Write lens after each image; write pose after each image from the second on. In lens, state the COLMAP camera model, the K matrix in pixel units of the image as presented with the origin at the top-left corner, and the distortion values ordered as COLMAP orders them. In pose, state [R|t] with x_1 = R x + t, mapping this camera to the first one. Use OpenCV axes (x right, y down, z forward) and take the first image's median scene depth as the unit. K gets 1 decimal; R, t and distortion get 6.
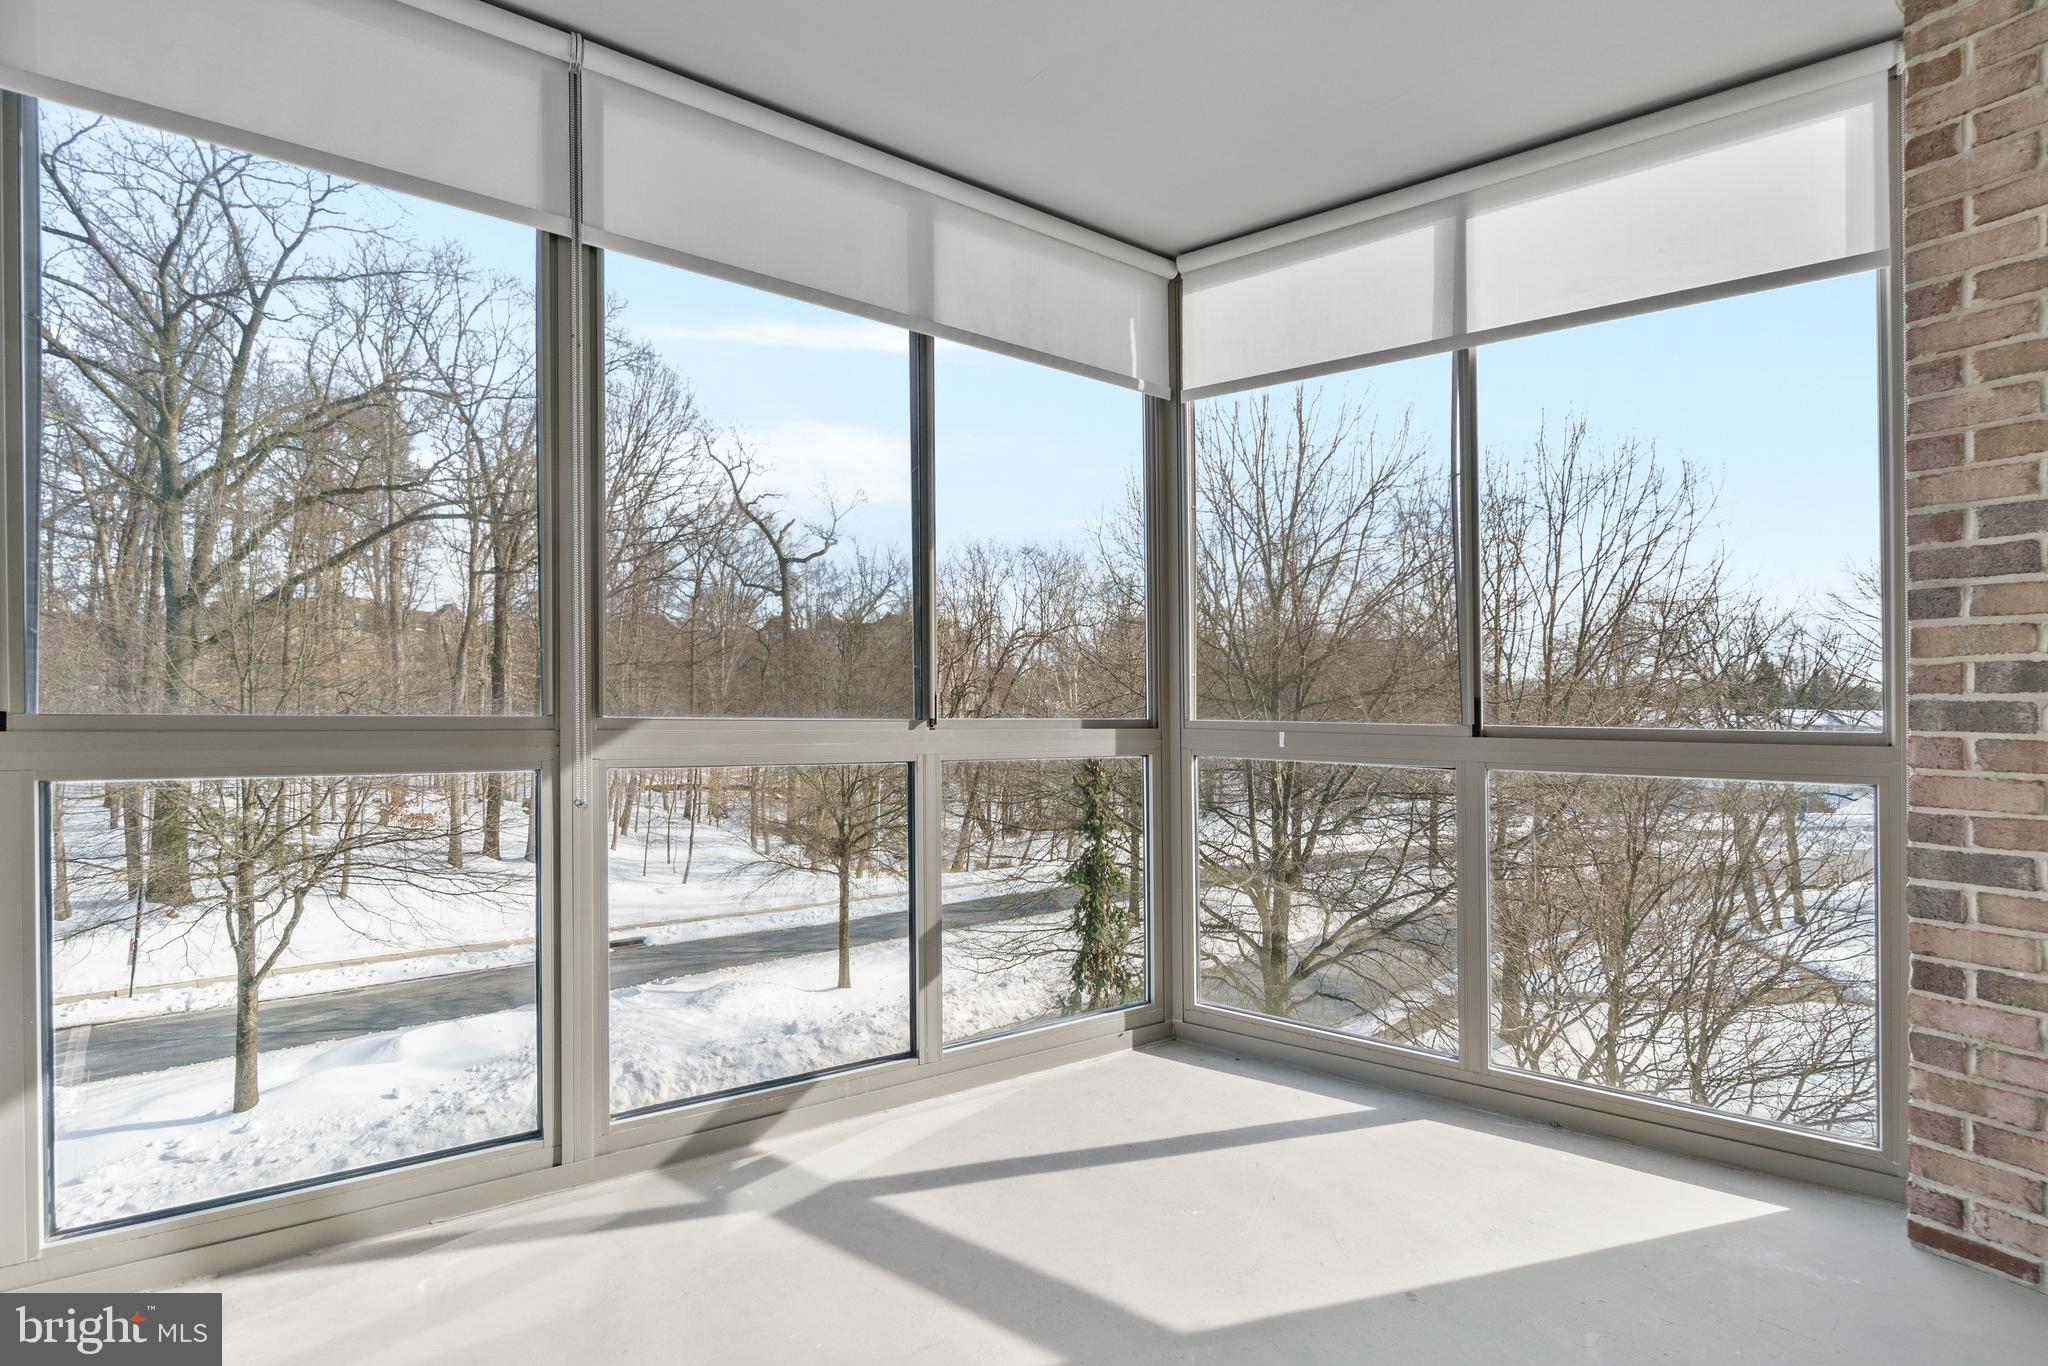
lens RADIAL K [[891.8, 0, 1024.0], [0, 891.8, 683.0], [0, 0, 1]] dist [-0.008402, -0.000509]
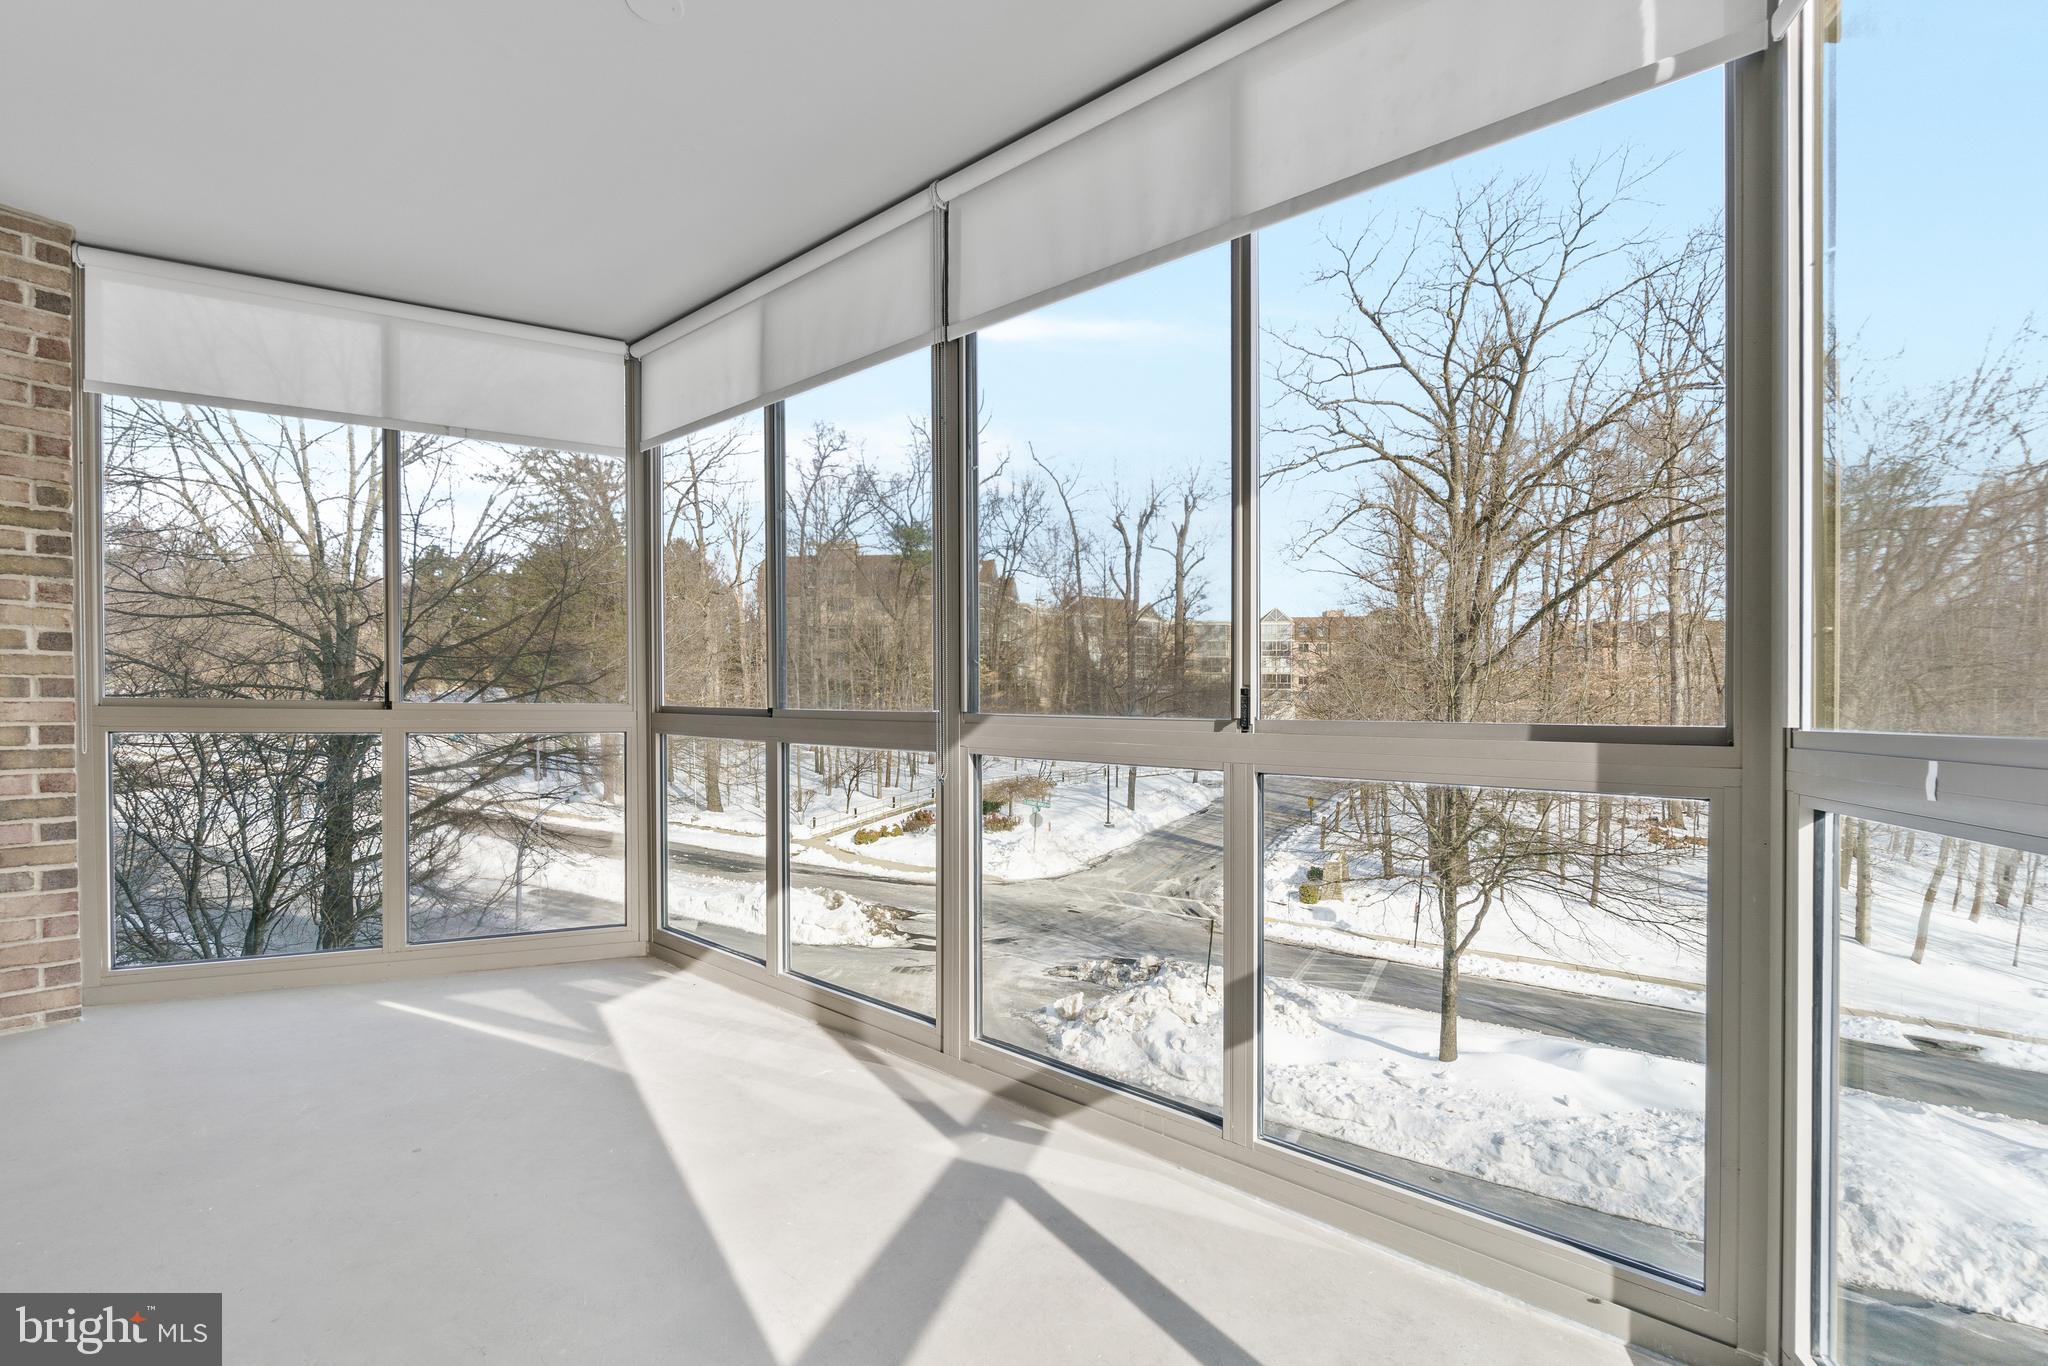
lens RADIAL K [[910.1, 0, 1017.9], [0, 910.1, 715.2], [0, 0, 1]] dist [-0.000763, -0.000210]
pose [[0.267476, -0.001921, -0.963563, 0.137045], [0.017390, 0.999845, 0.002834, 0.006963], [0.963408, -0.017515, 0.267467, 0.127961]]
